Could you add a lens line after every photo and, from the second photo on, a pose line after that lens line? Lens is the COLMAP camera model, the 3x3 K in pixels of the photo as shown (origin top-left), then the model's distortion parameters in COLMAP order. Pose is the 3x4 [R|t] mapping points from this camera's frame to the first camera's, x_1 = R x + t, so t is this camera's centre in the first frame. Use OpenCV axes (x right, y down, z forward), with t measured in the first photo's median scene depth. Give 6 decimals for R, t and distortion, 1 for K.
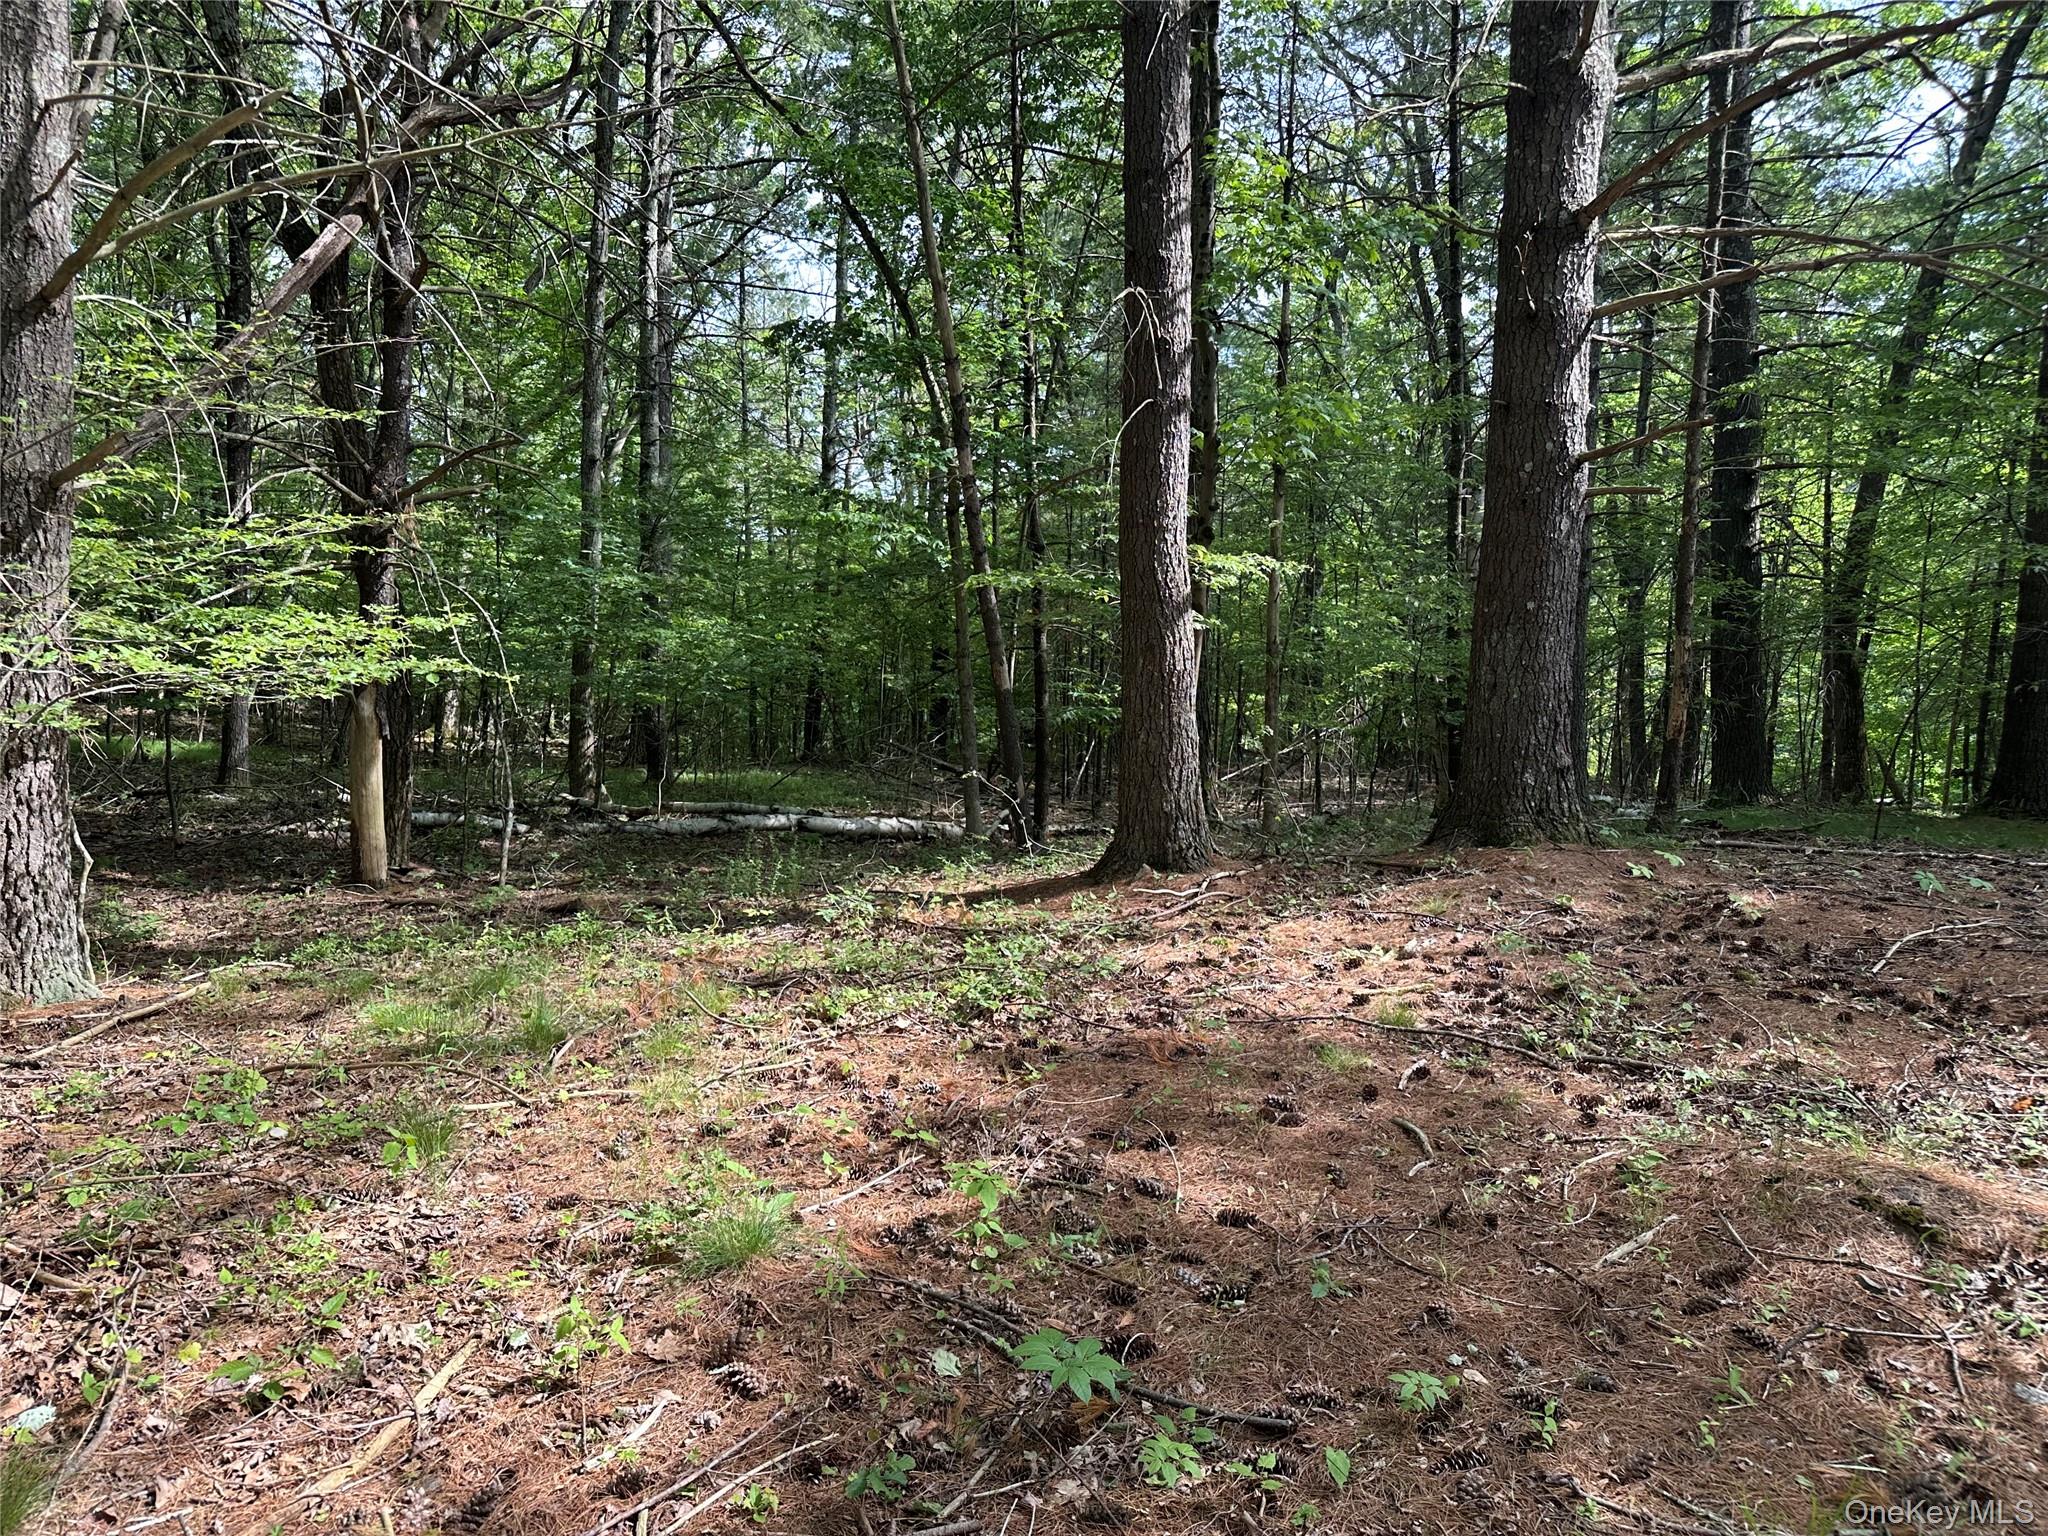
lens RADIAL K [[1456.2, 0, 1029.0], [0, 1456.2, 760.9], [0, 0, 1]] dist [0.052160, -0.046499]
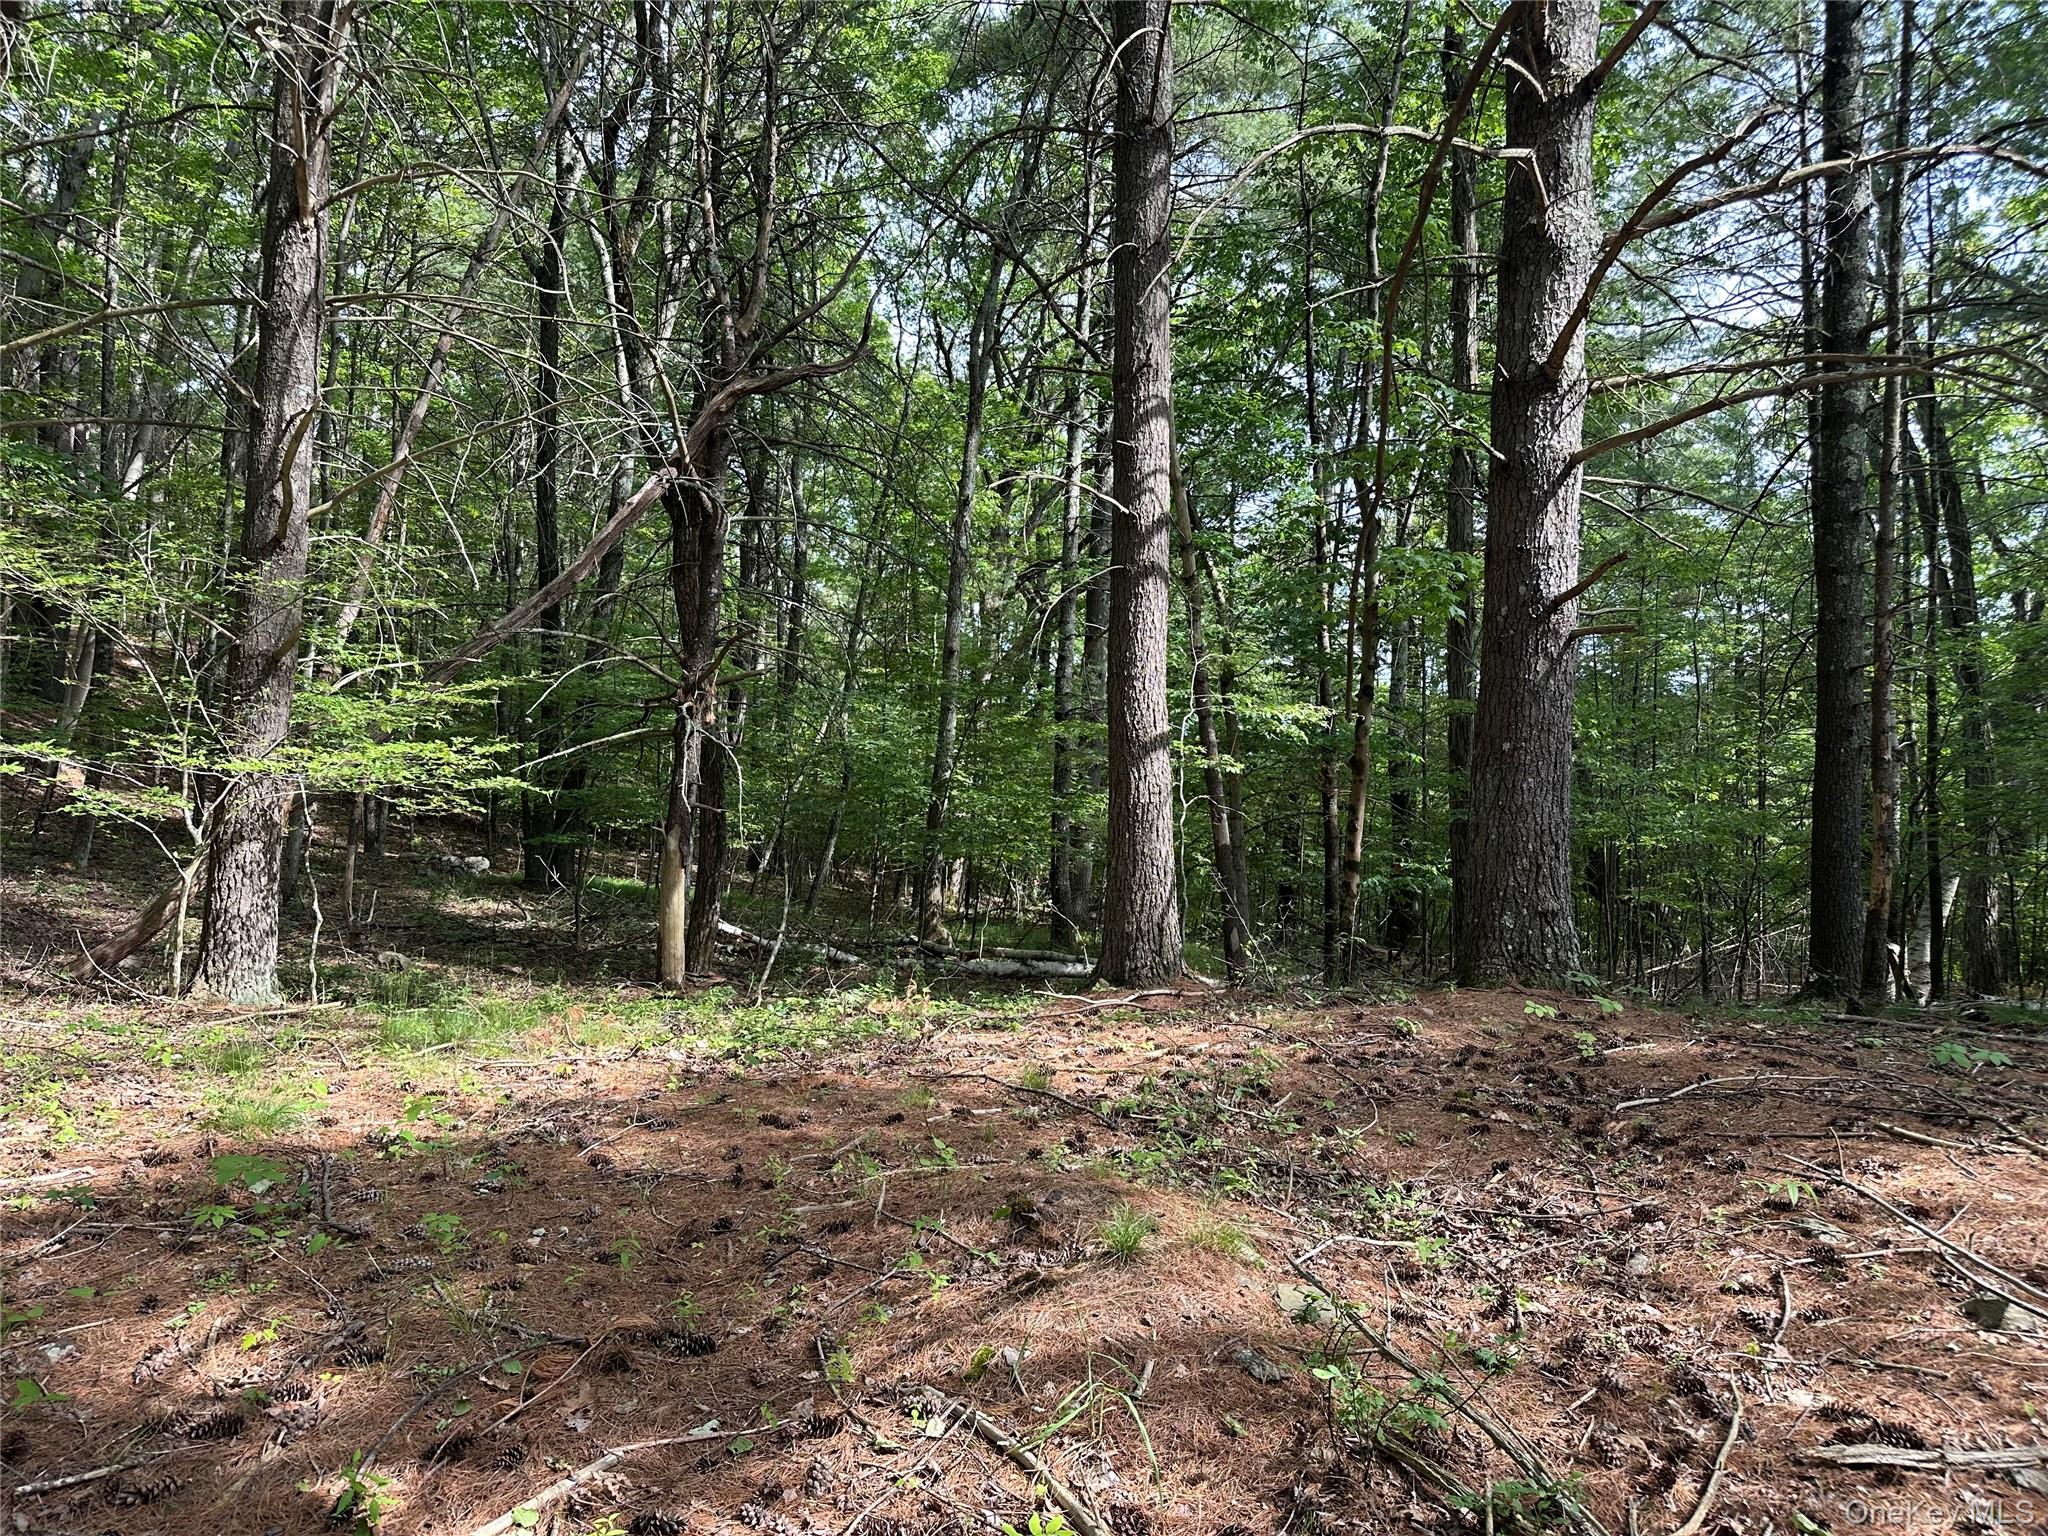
lens RADIAL K [[1456.2, 0, 1007.3], [0, 1456.2, 768.8], [0, 0, 1]] dist [0.052160, -0.046499]
pose [[0.914477, 0.000015, -0.404638, 0.517515], [-0.050960, 0.992042, -0.115132, 0.049439], [0.401416, 0.125906, 0.907200, -0.047111]]
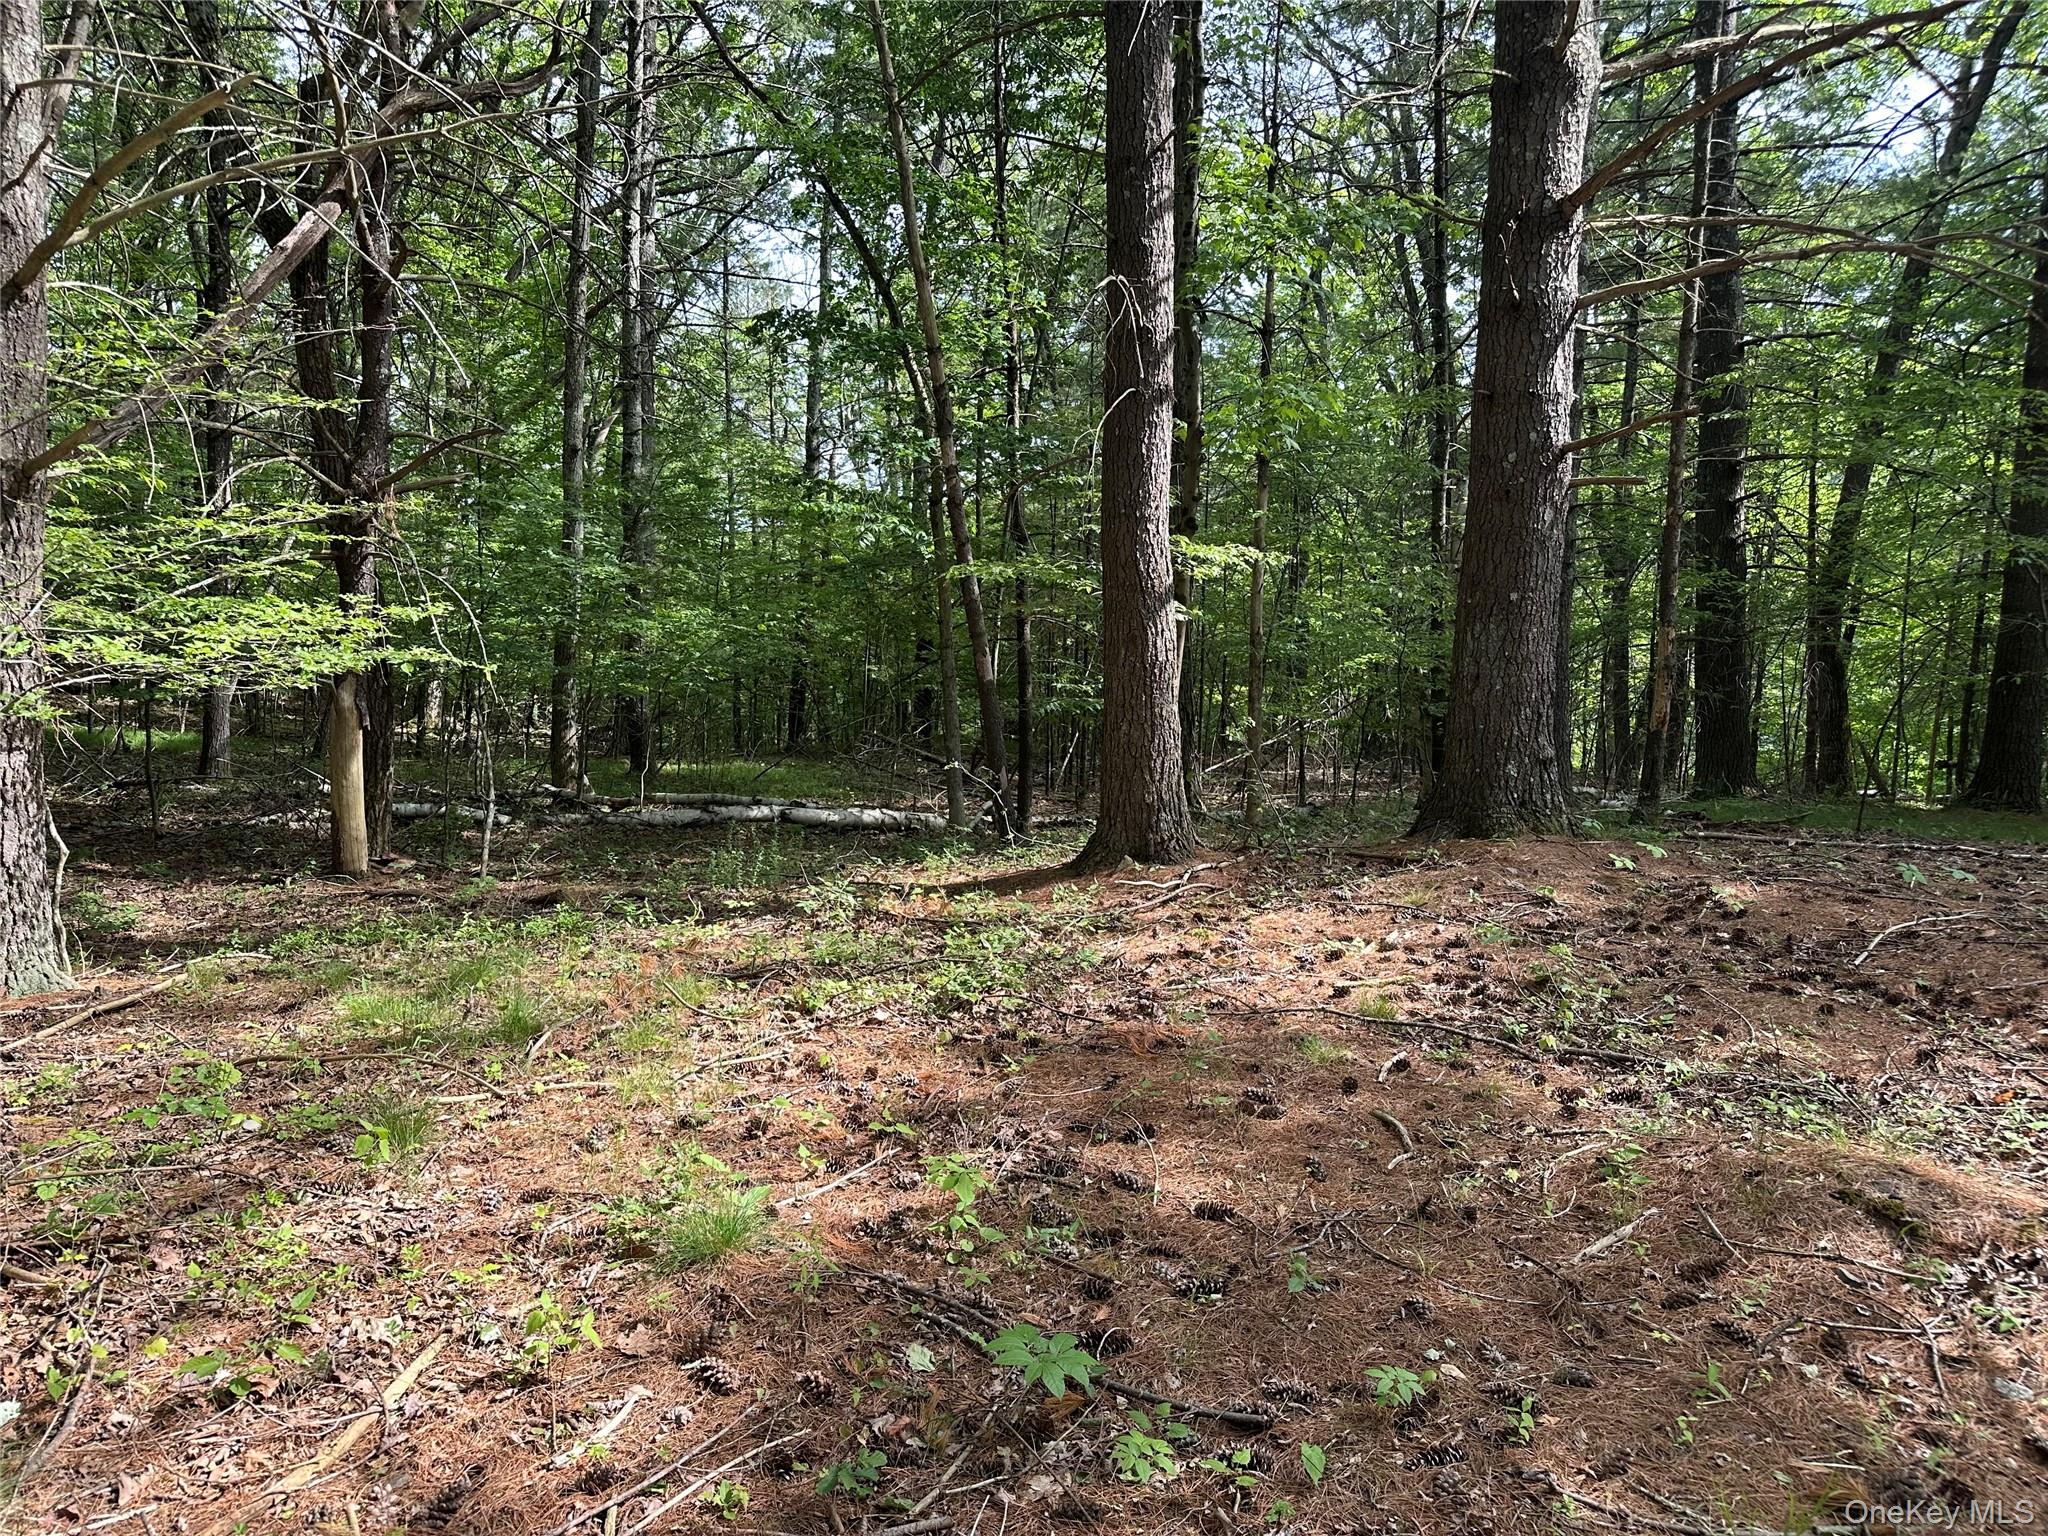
lens RADIAL K [[1456.2, 0, 1016.2], [0, 1456.2, 759.8], [0, 0, 1]] dist [0.052160, -0.046499]
pose [[0.999999, 0.000638, 0.001469, 0.002905], [-0.000645, 0.999986, 0.005269, 0.000115], [-0.001465, -0.005270, 0.999985, 0.003724]]
